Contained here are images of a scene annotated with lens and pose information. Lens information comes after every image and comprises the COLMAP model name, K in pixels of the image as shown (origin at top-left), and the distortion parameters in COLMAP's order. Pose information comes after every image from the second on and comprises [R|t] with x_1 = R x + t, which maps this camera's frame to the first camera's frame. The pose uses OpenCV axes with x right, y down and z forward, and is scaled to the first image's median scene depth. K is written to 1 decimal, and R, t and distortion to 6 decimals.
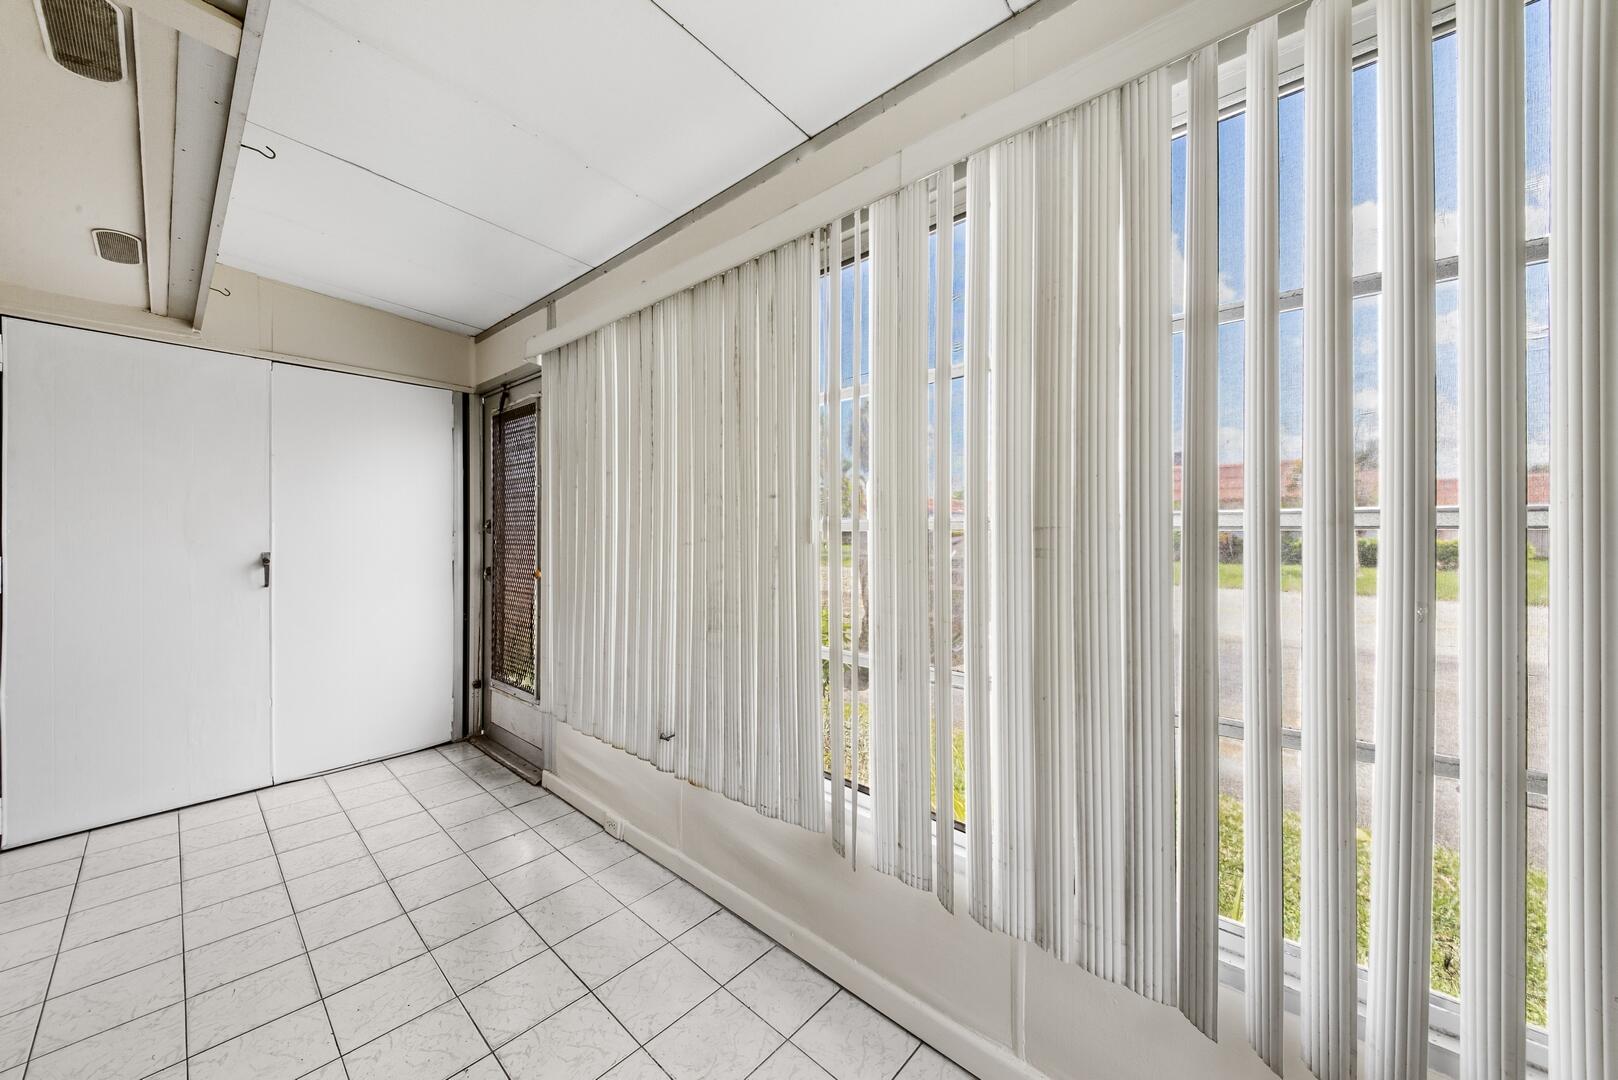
lens RADIAL K [[570.2, 0, 822.2], [0, 570.2, 536.3], [0, 0, 1]] dist [0.023572, -0.013231]
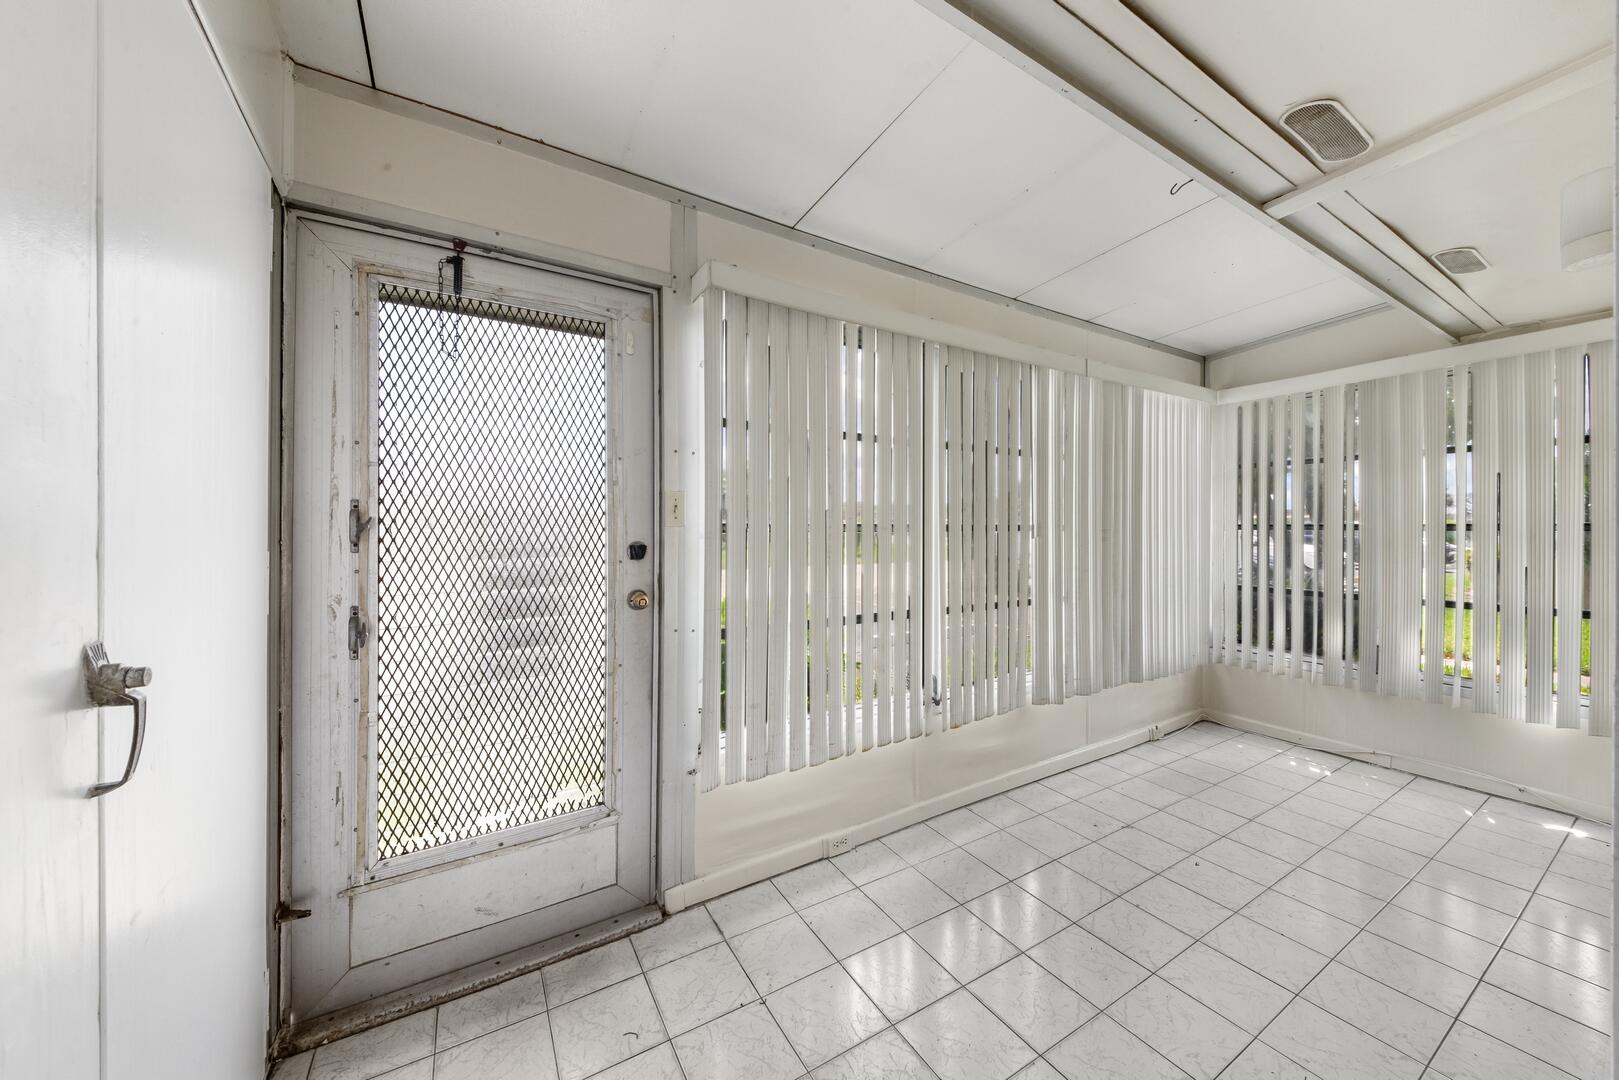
lens RADIAL K [[570.5, 0, 822.7], [0, 570.5, 536.3], [0, 0, 1]] dist [0.023572, -0.013231]
pose [[0.267227, 0.005059, 0.963620, -1.392510], [0.005773, 0.999960, -0.006851, 0.013238], [-0.963616, 0.007393, 0.267187, 0.849548]]
